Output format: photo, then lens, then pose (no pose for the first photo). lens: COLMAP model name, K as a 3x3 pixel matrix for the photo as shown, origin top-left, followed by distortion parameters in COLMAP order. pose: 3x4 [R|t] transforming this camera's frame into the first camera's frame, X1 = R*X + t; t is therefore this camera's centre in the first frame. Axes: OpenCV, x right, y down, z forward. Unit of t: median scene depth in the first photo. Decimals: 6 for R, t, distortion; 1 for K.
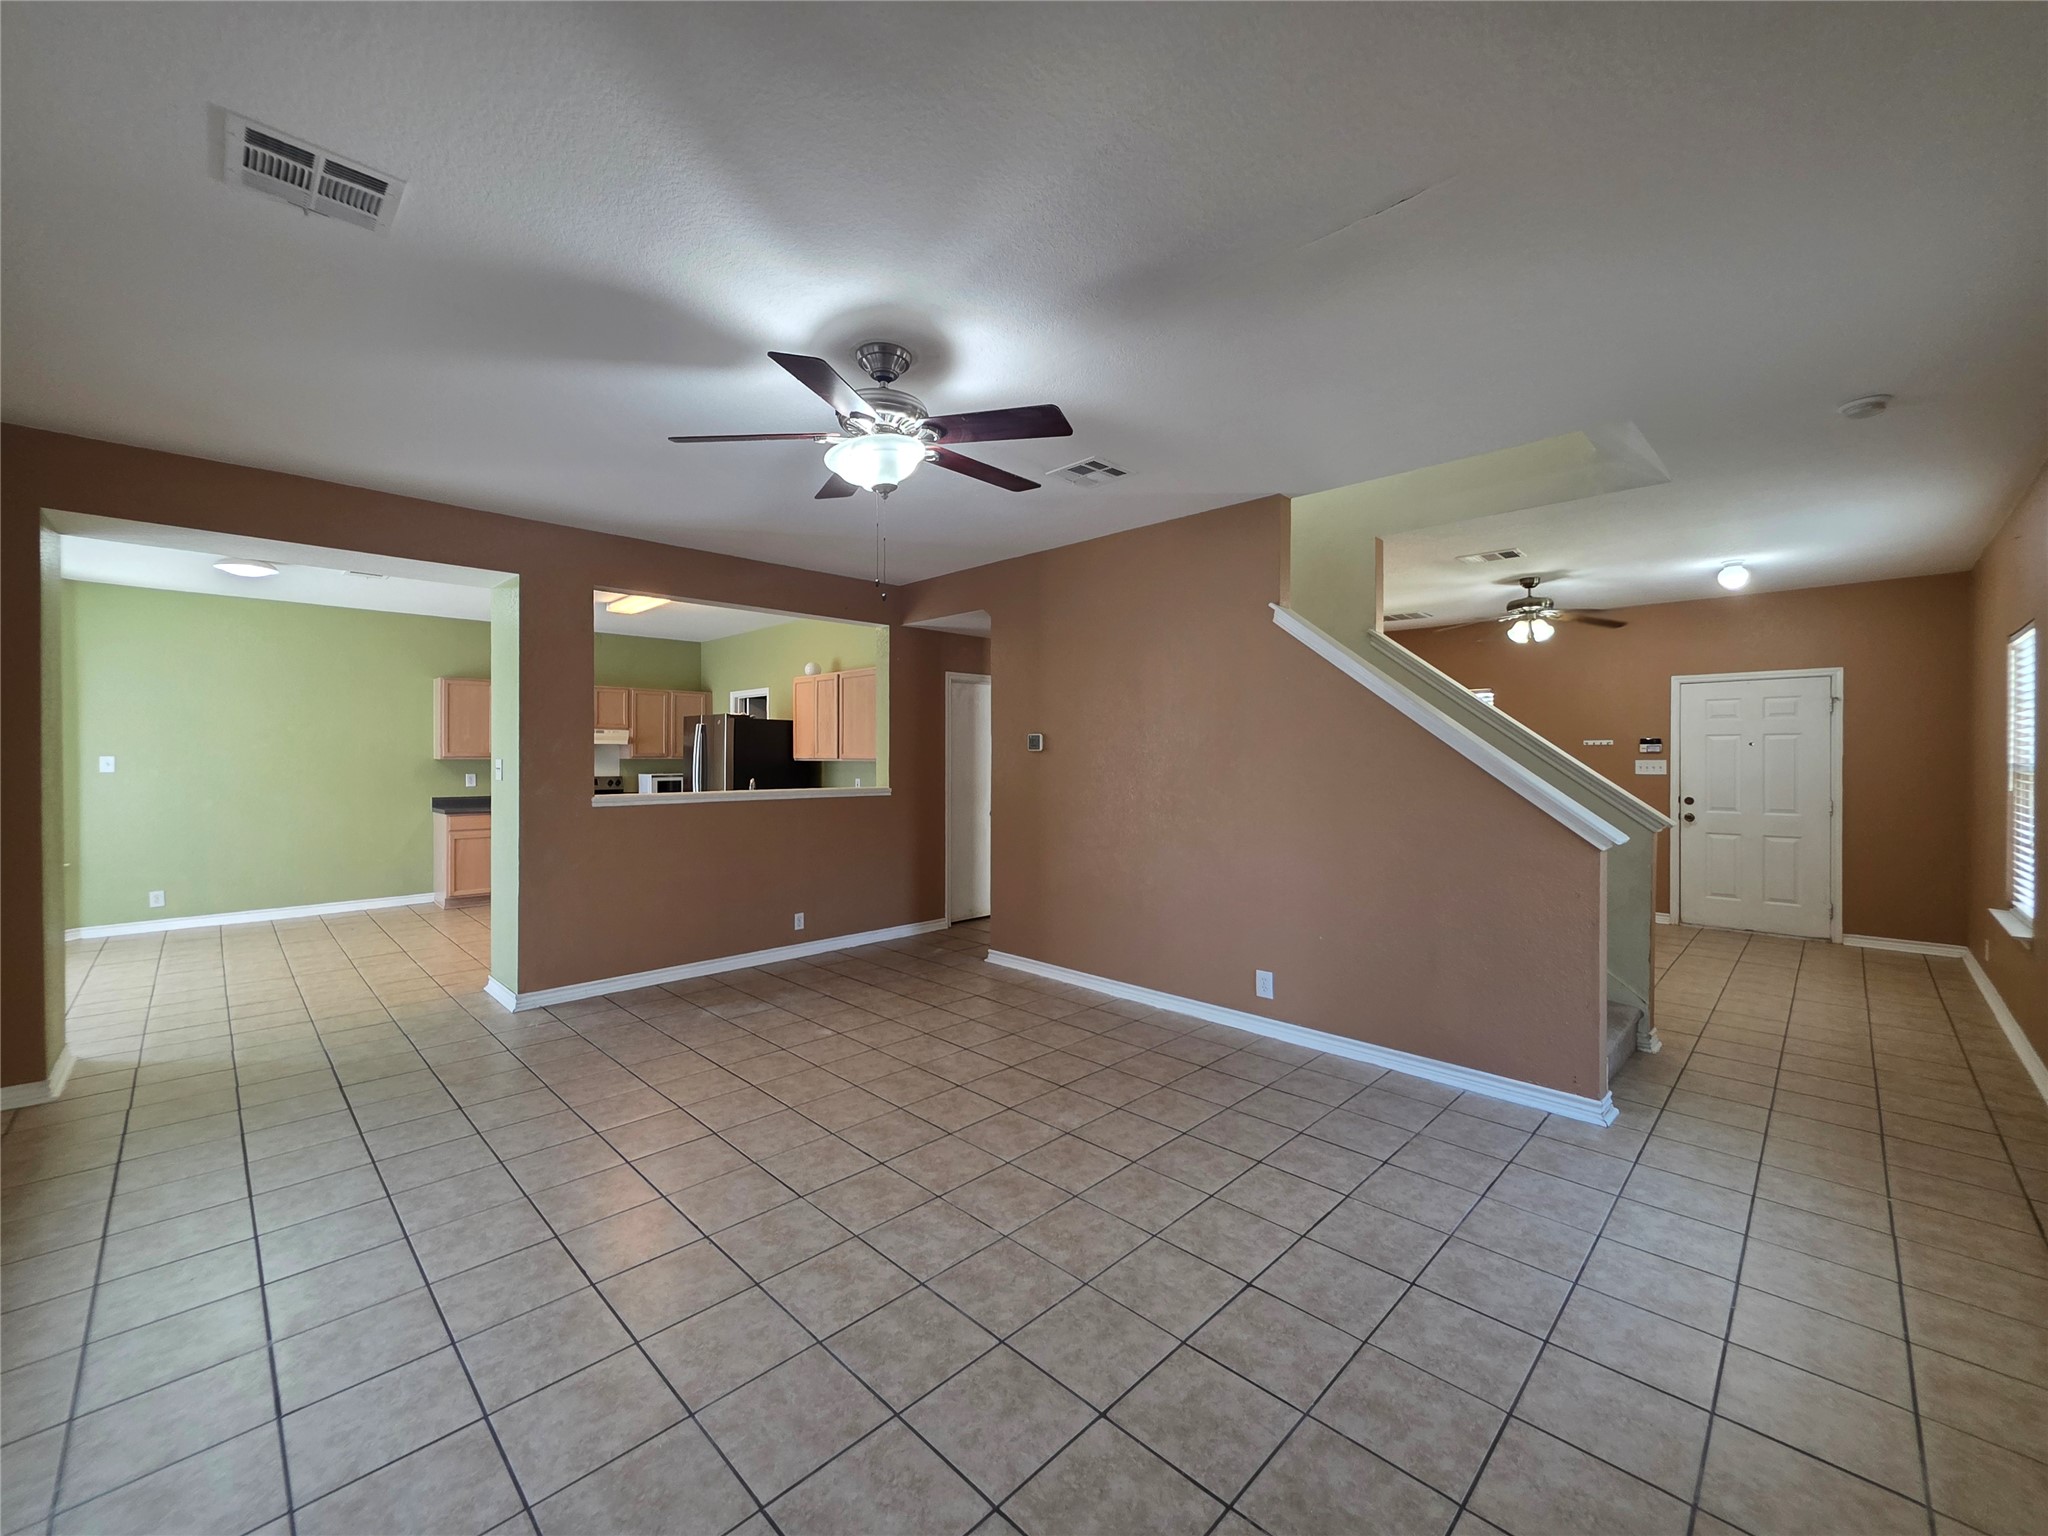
lens RADIAL K [[822.7, 0, 1023.9], [0, 822.7, 762.6], [0, 0, 1]] dist [-0.001078, -0.000073]
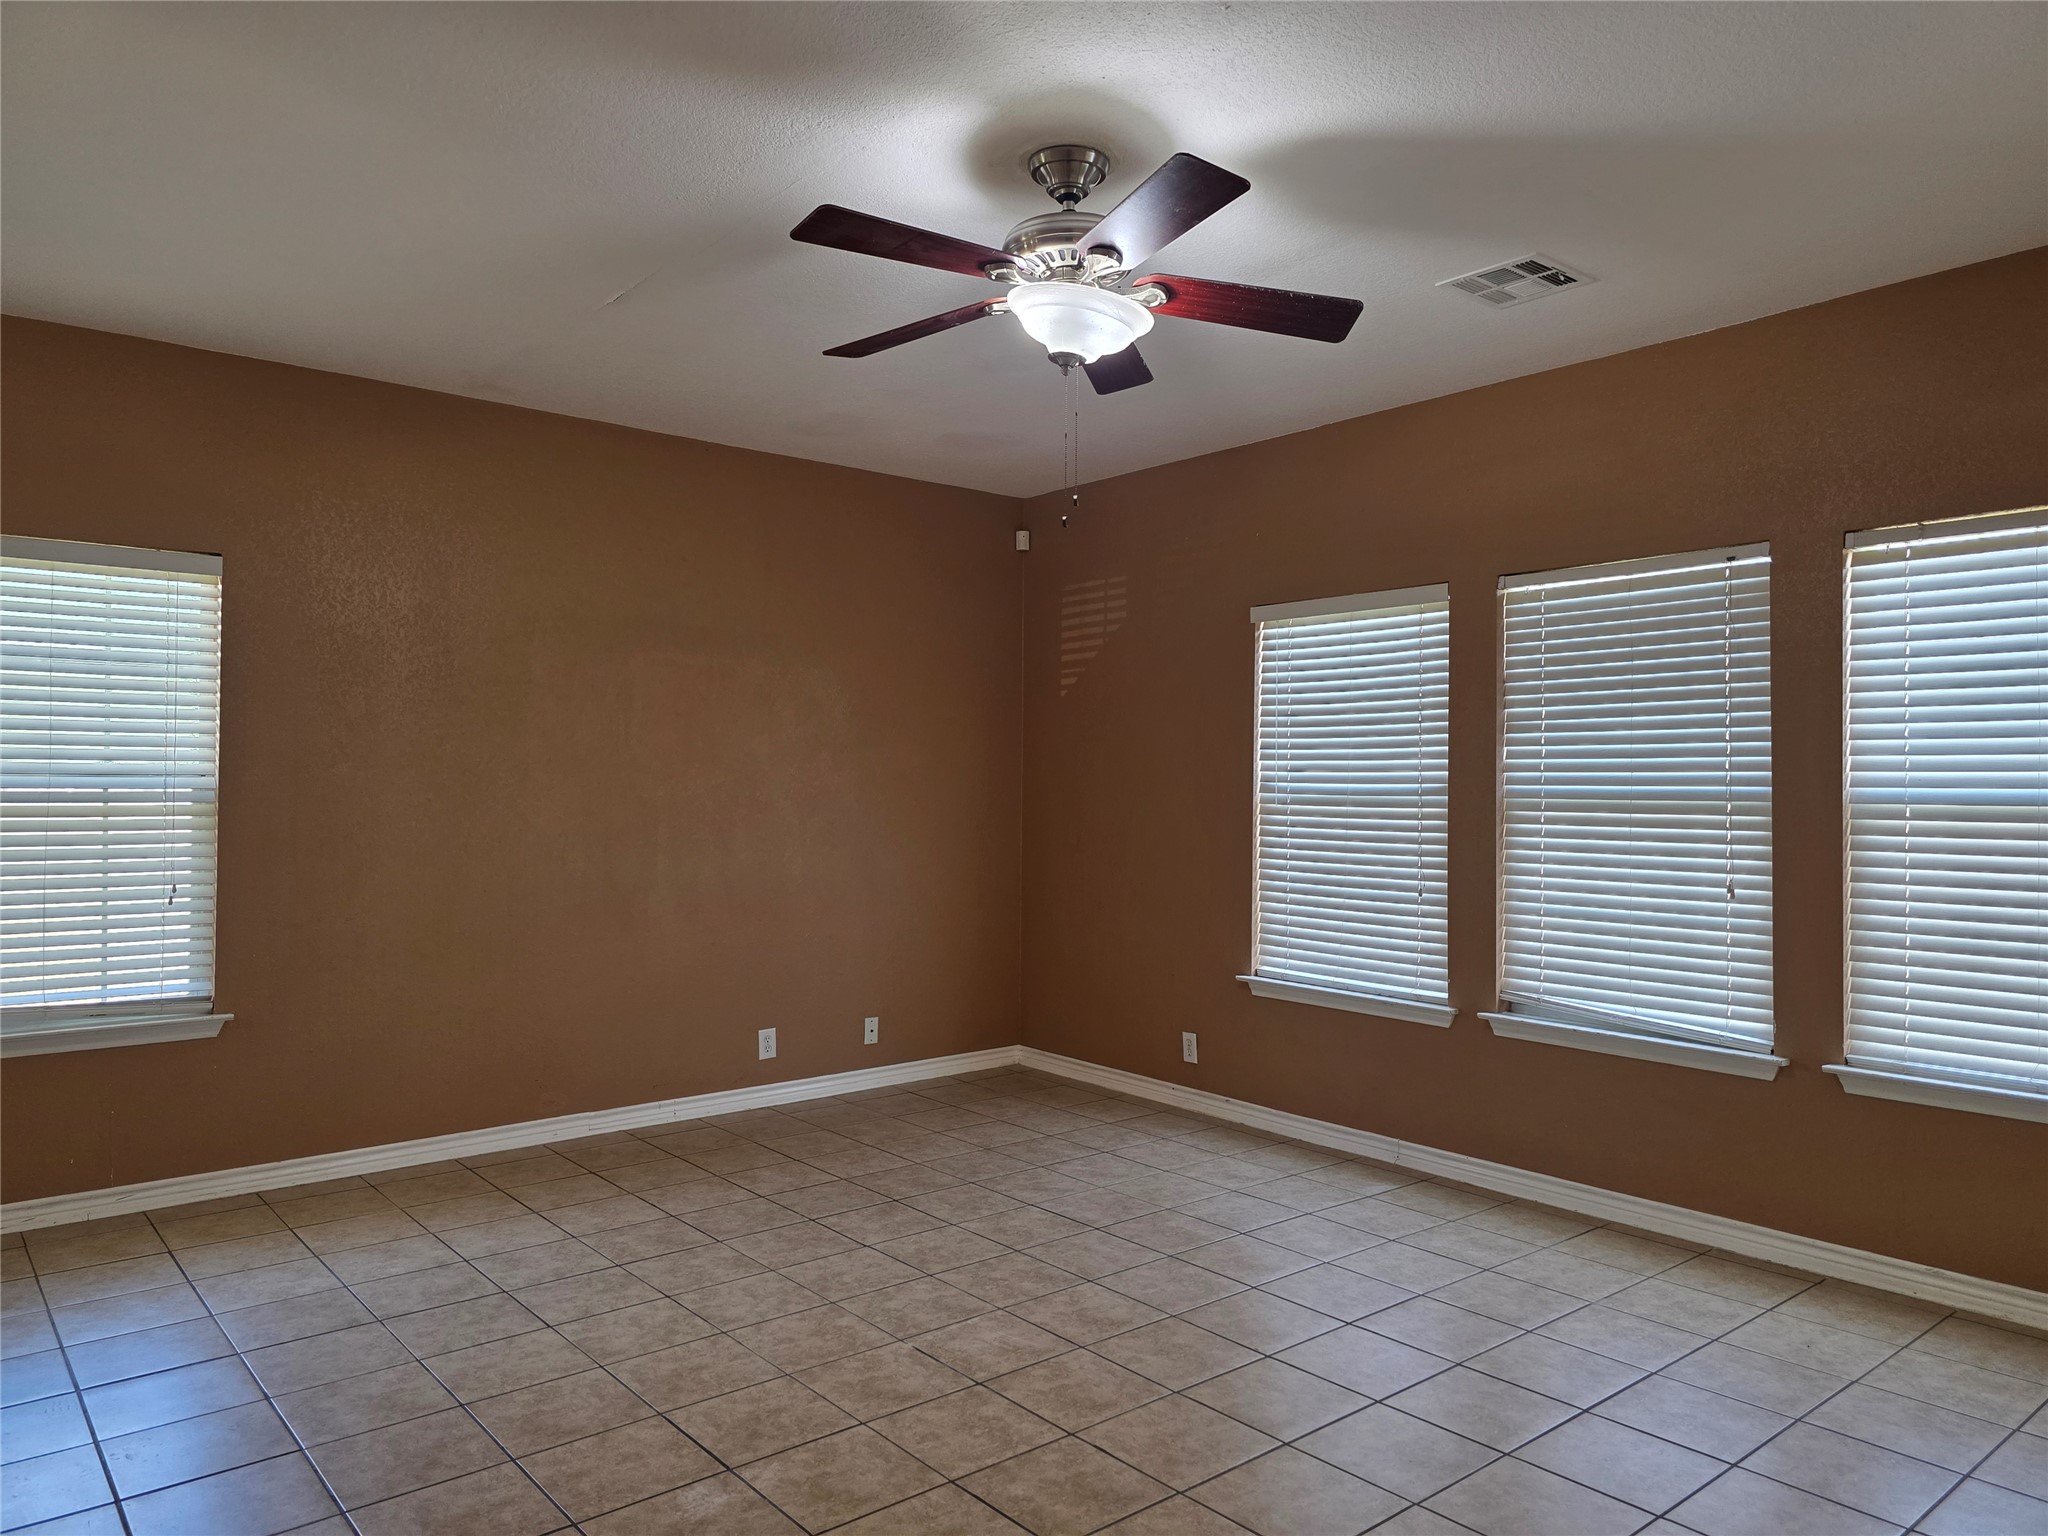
lens RADIAL K [[1394.5, 0, 1025.7], [0, 1394.5, 771.9], [0, 0, 1]] dist [0.061958, -0.013046]
pose [[-0.995590, -0.005354, 0.093656, -0.277573], [-0.005411, 0.999985, -0.000360, 0.007801], [-0.093653, -0.000865, -0.995605, 2.410177]]
